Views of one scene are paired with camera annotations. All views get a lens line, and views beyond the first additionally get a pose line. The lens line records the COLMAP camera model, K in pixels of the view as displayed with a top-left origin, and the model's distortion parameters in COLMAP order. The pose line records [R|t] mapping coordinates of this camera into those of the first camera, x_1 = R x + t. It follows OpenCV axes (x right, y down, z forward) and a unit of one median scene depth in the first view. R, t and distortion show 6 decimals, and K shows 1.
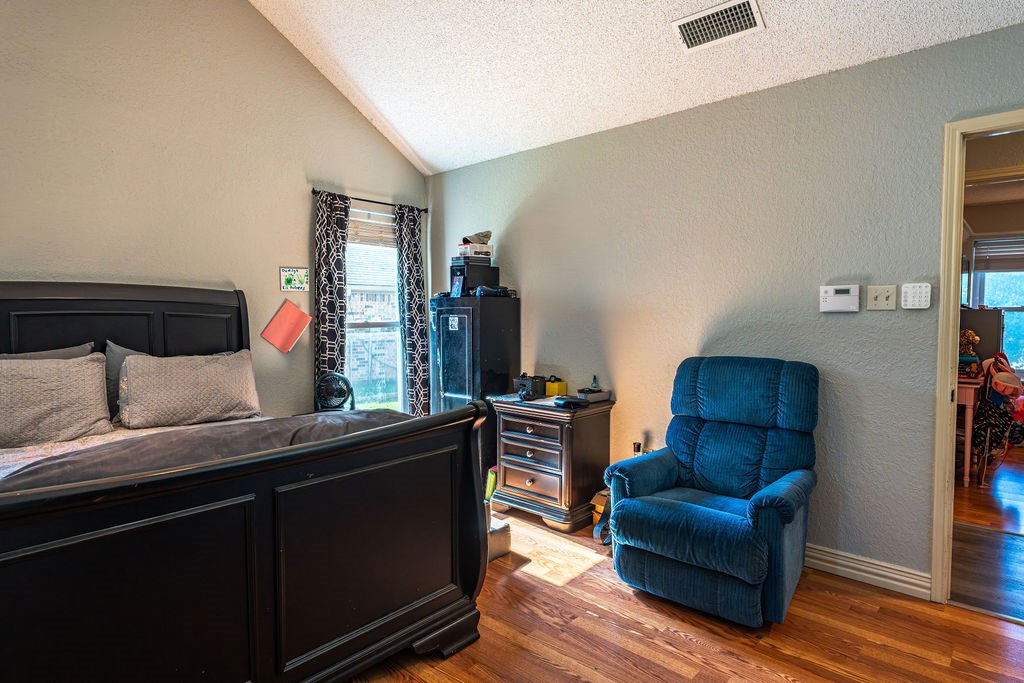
lens RADIAL K [[569.8, 0, 510.2], [0, 569.8, 336.8], [0, 0, 1]] dist [0.001097, 0.000198]
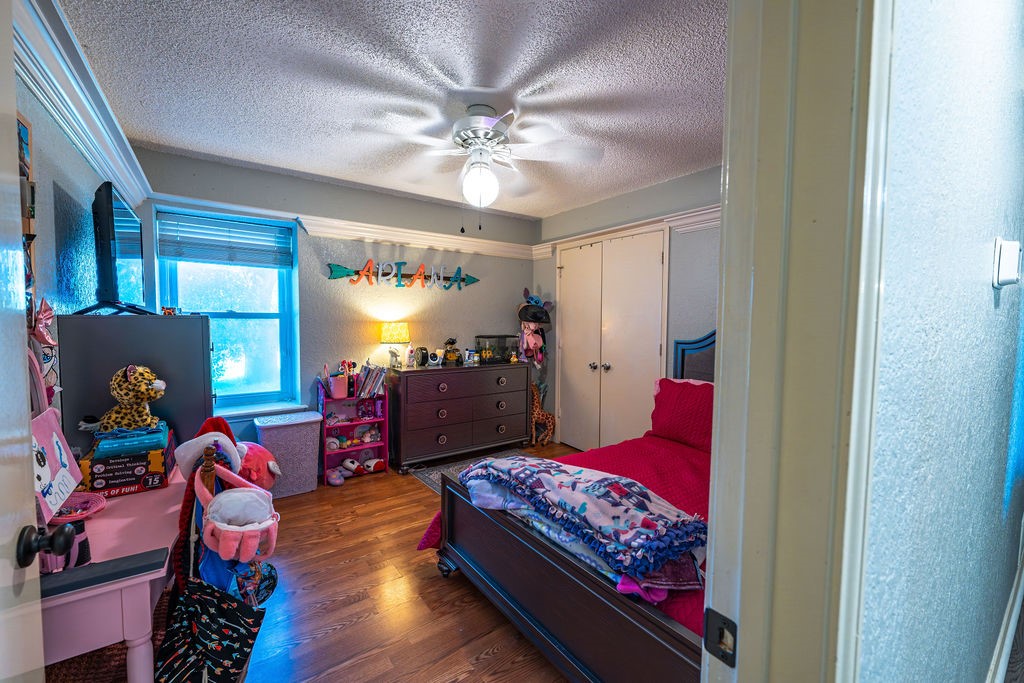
lens RADIAL K [[407.8, 0, 511.9], [0, 407.8, 338.7], [0, 0, 1]] dist [-0.001032, -0.000127]
pose [[0.205895, -0.051336, 0.977227, 0.589986], [0.043679, 0.998110, 0.043231, -0.033245], [-0.977599, 0.033783, 0.207748, 0.693561]]
